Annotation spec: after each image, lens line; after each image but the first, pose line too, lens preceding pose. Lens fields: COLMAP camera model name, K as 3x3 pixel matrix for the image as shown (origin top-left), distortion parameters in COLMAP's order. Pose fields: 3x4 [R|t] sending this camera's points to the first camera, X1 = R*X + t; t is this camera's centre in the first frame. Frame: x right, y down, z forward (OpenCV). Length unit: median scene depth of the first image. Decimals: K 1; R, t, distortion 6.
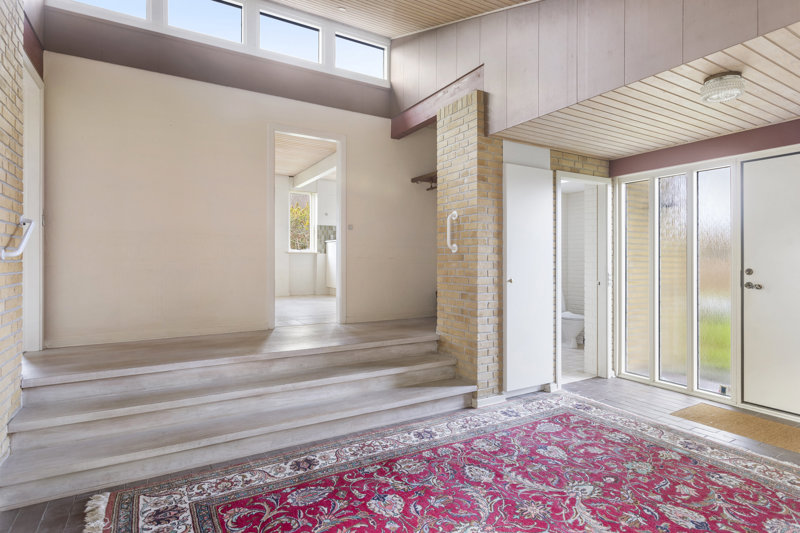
lens RADIAL K [[425.9, 0, 403.5], [0, 425.9, 264.1], [0, 0, 1]] dist [-0.004767, -0.000191]
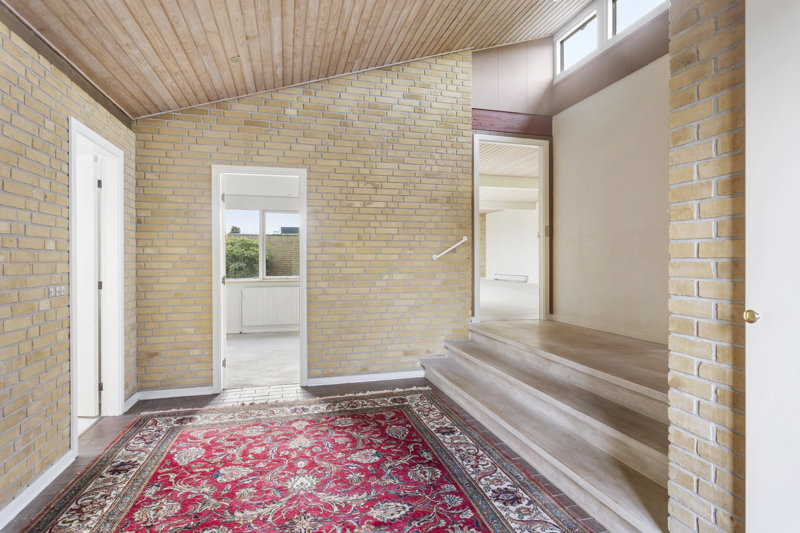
lens RADIAL K [[425.9, 0, 402.2], [0, 425.9, 261.2], [0, 0, 1]] dist [-0.004767, -0.000191]
pose [[-0.272404, -0.000335, -0.962183, 1.005789], [-0.005154, 0.999986, 0.001111, -0.003921], [0.962169, 0.005261, -0.272401, 1.282273]]
